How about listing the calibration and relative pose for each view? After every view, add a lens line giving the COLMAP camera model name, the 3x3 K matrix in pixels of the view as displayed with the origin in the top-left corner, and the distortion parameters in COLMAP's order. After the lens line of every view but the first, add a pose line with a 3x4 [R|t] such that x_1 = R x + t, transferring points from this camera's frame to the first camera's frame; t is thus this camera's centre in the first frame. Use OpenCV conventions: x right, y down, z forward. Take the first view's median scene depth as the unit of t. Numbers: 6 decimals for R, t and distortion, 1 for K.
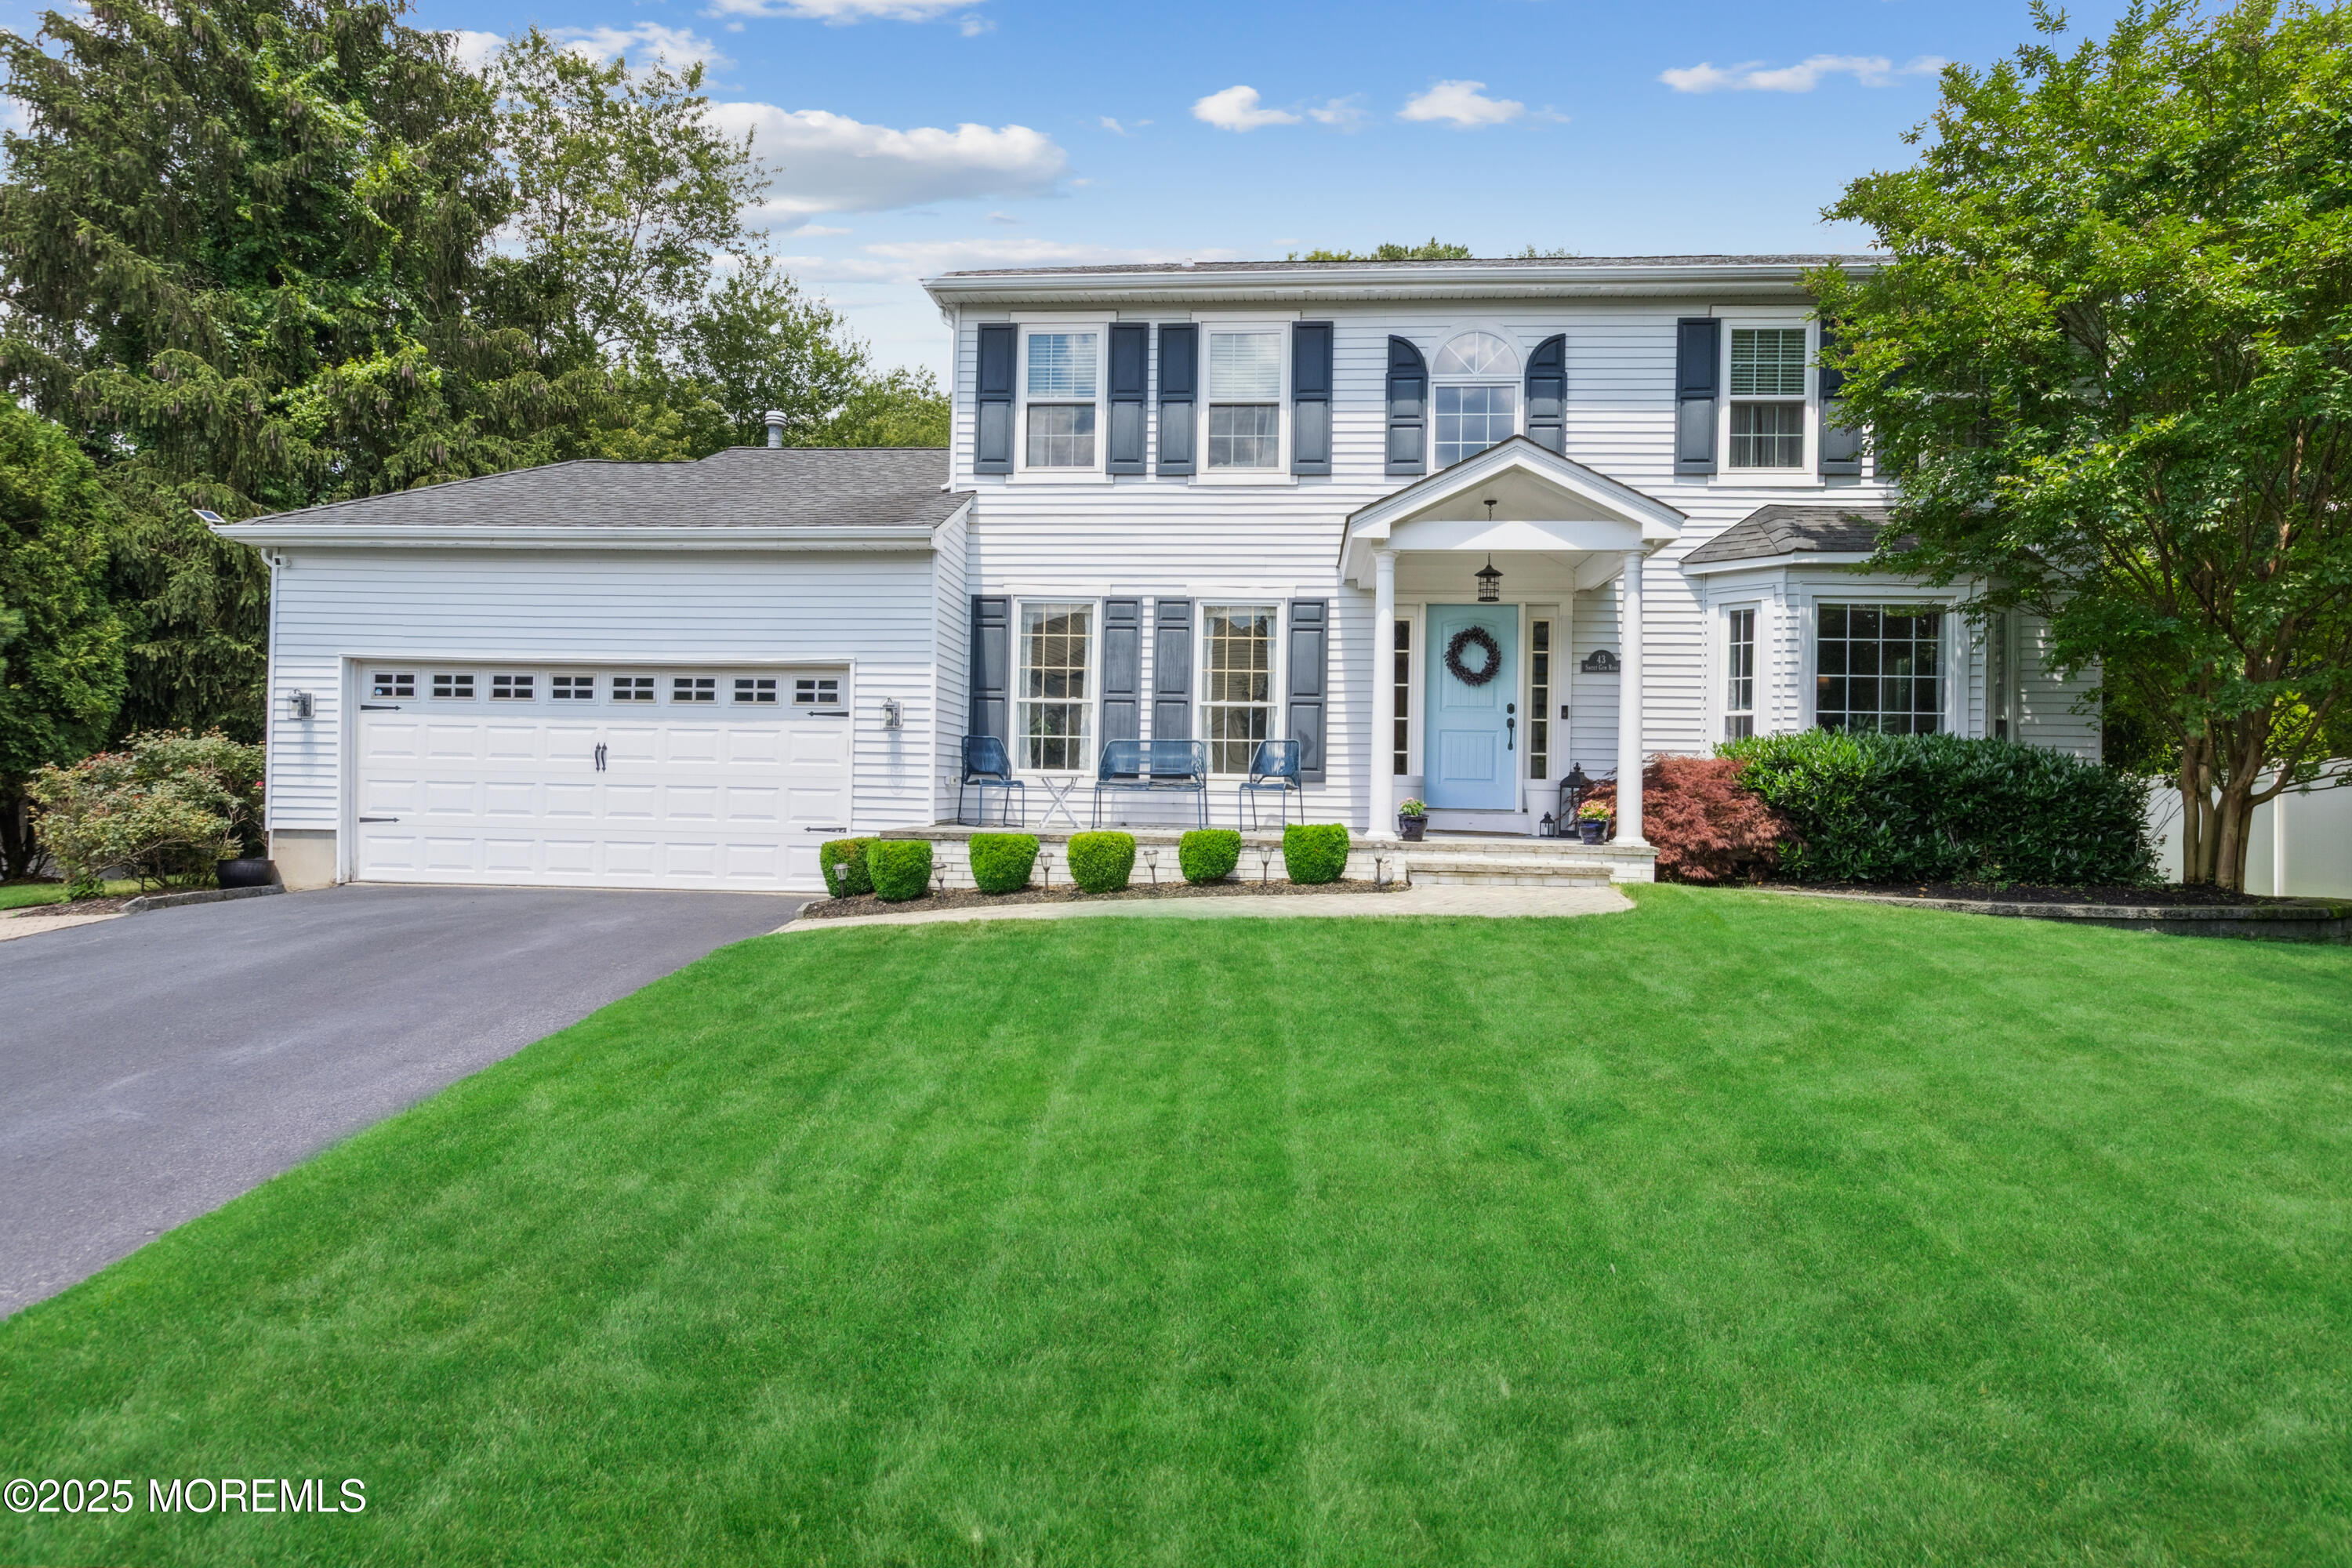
lens RADIAL K [[1413.4, 0, 1183.0], [0, 1413.4, 786.0], [0, 0, 1]] dist [0.003561, 0.000892]
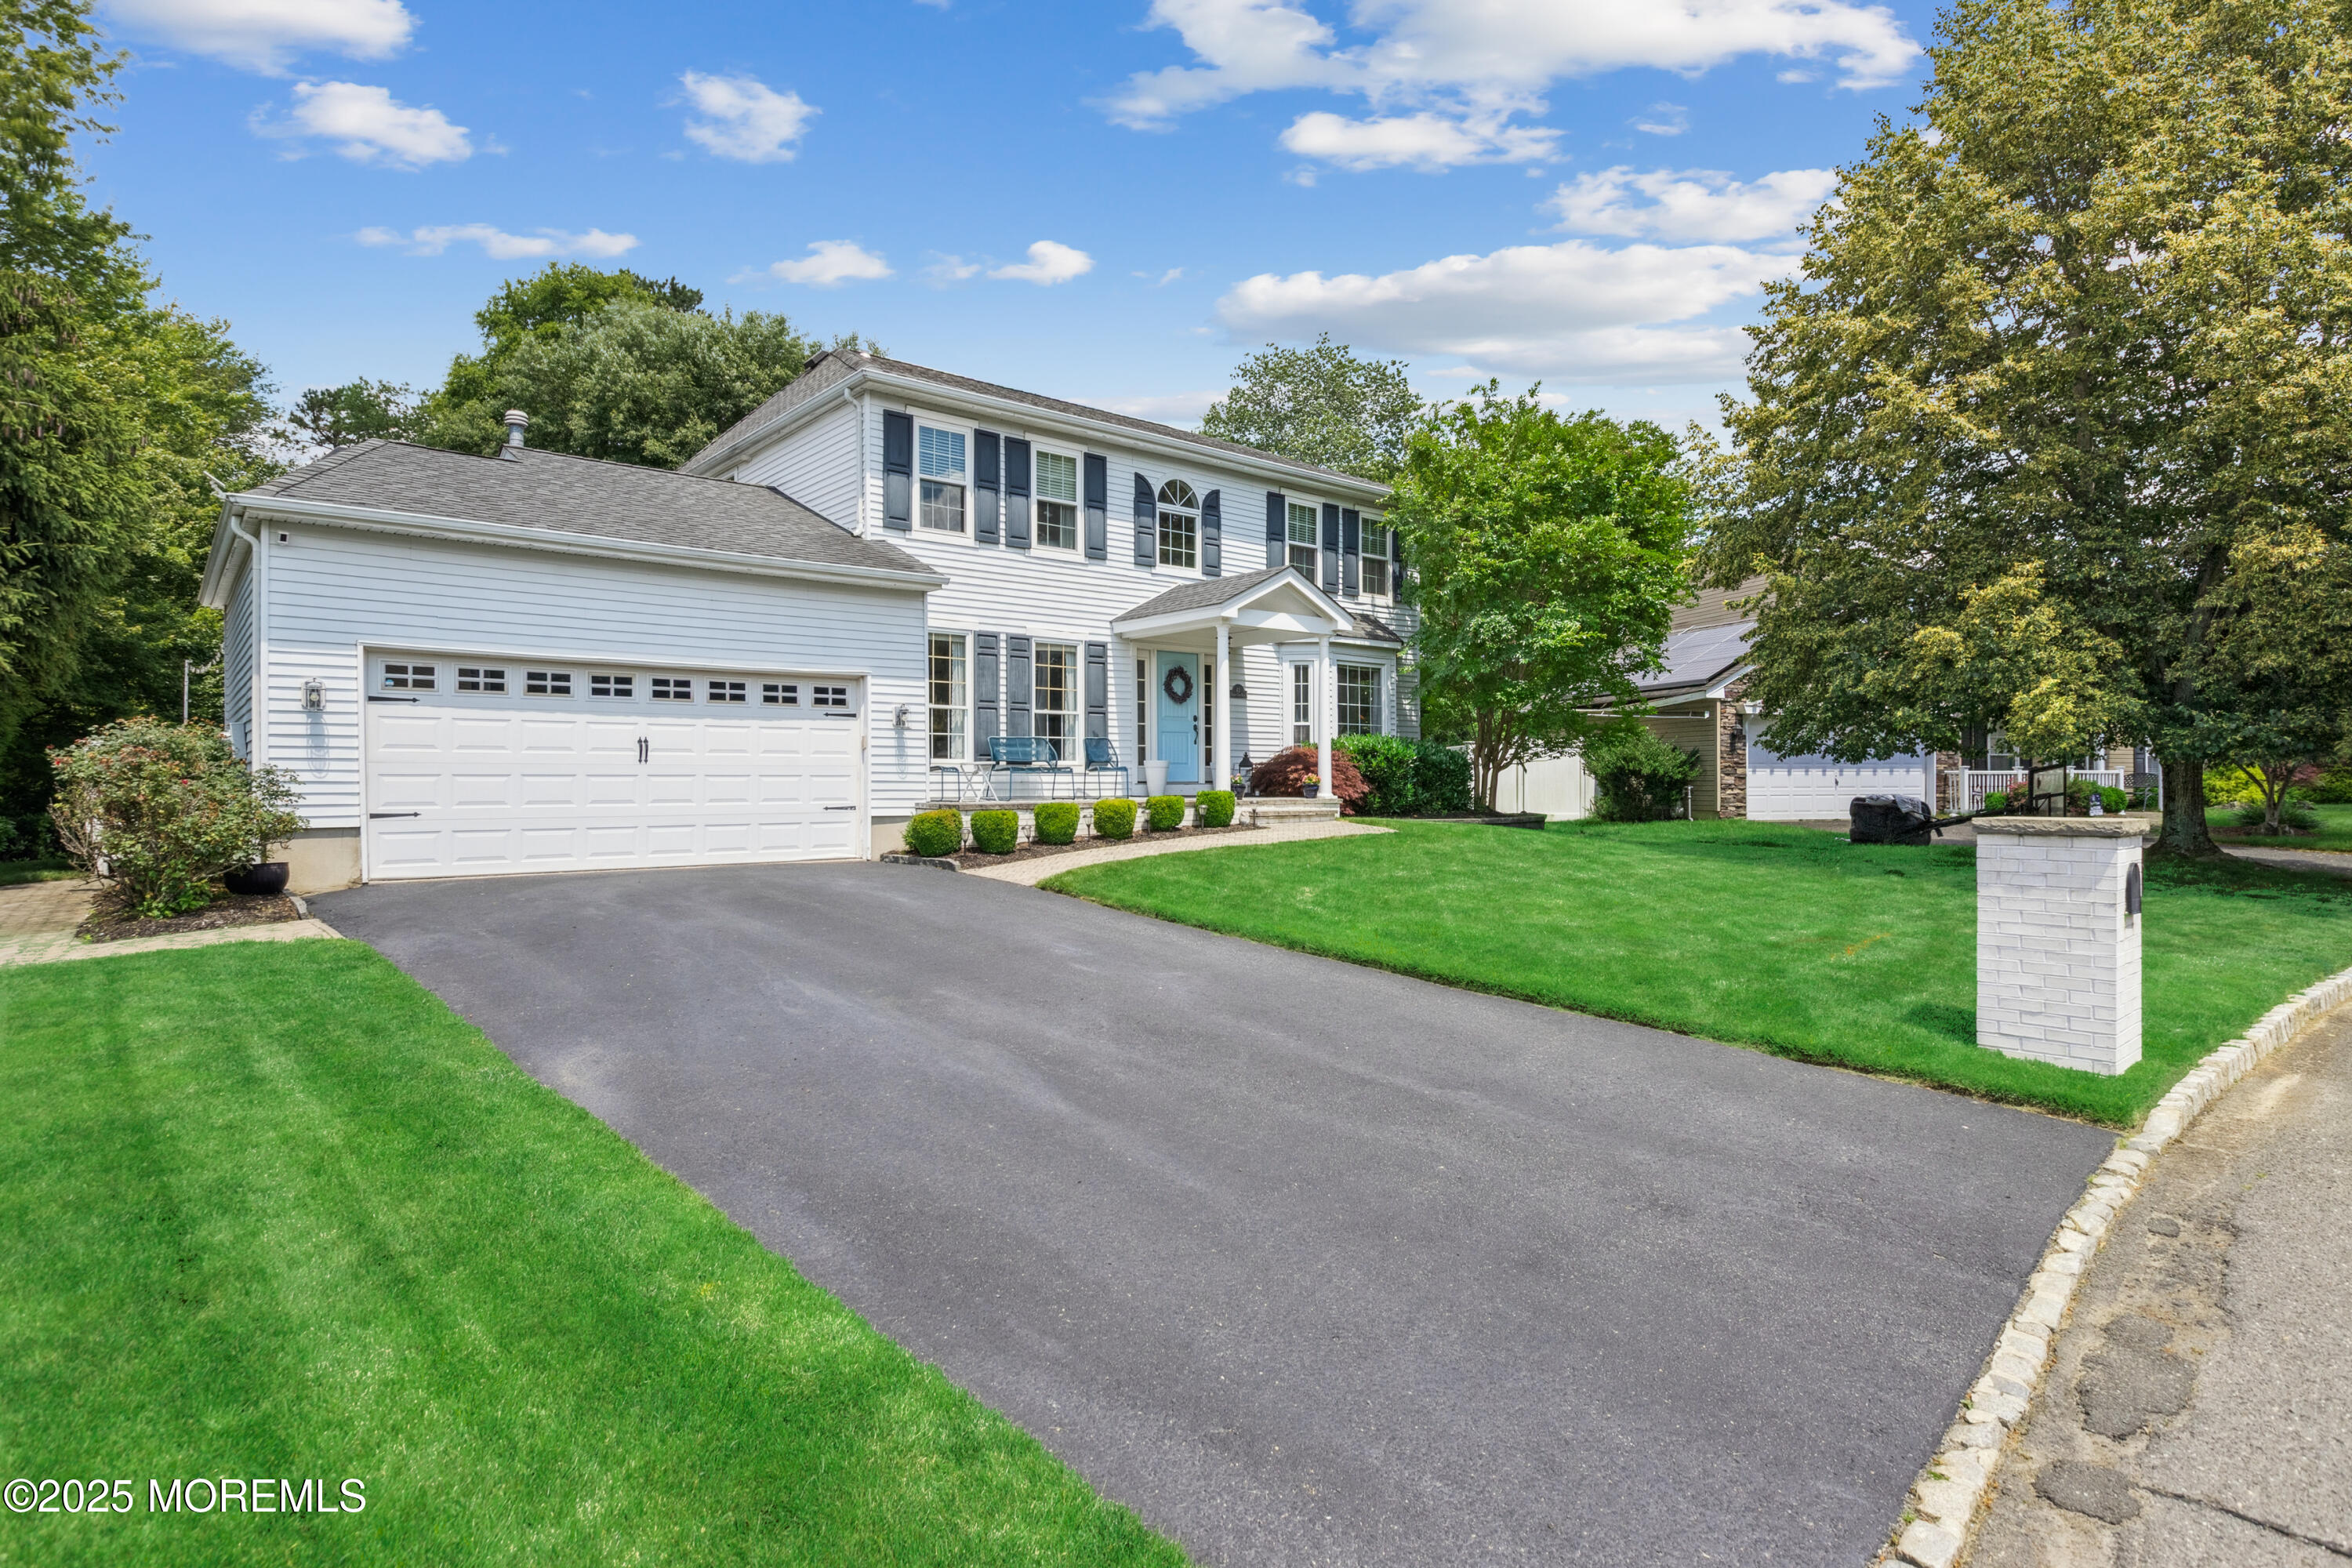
lens RADIAL K [[1169.2, 0, 1181.8], [0, 1169.2, 782.2], [0, 0, 1]] dist [0.003902, 0.000351]
pose [[0.722488, -0.021035, 0.691063, -0.708114], [0.008407, 0.999730, 0.021641, -0.011329], [-0.691332, -0.009826, 0.722470, 0.049311]]
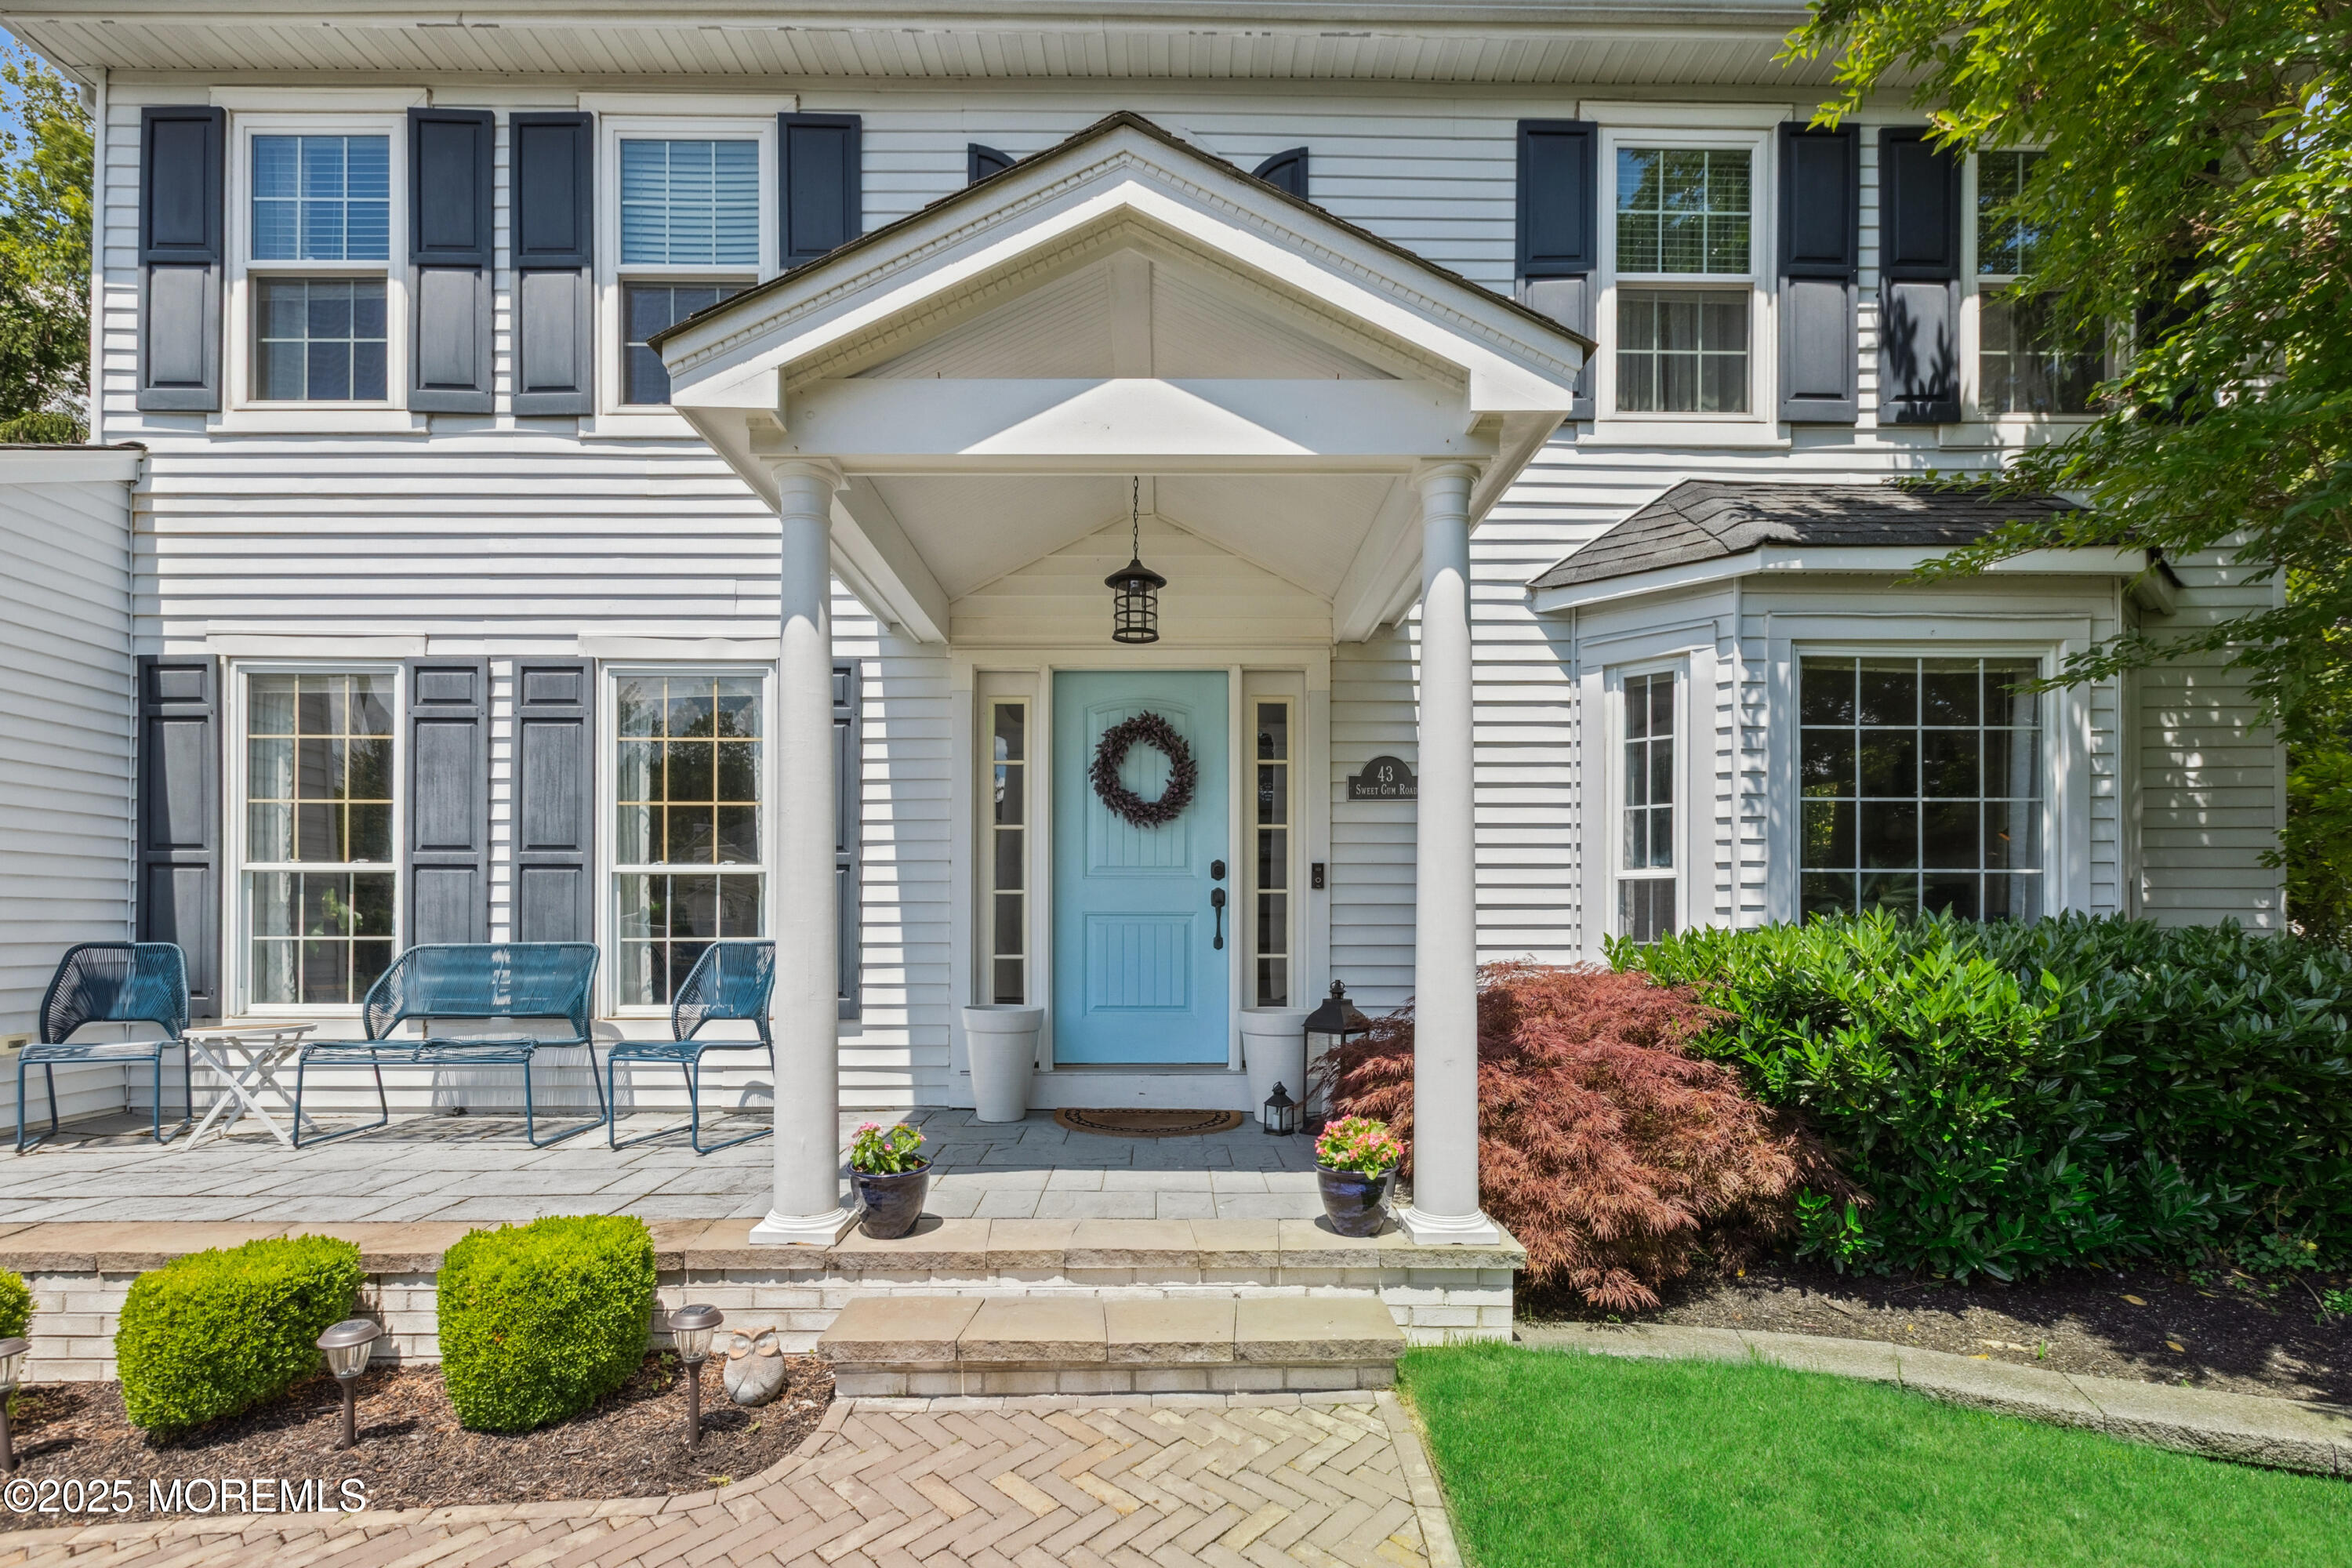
lens RADIAL K [[1090.3, 0, 1182.6], [0, 1090.3, 925.1], [0, 0, 1]] dist [-0.000975, 0.000781]
pose [[0.996669, -0.018781, 0.079358, 0.188617], [0.017729, 0.999746, 0.013944, -0.040783], [-0.079600, -0.012491, 0.996749, 0.604492]]
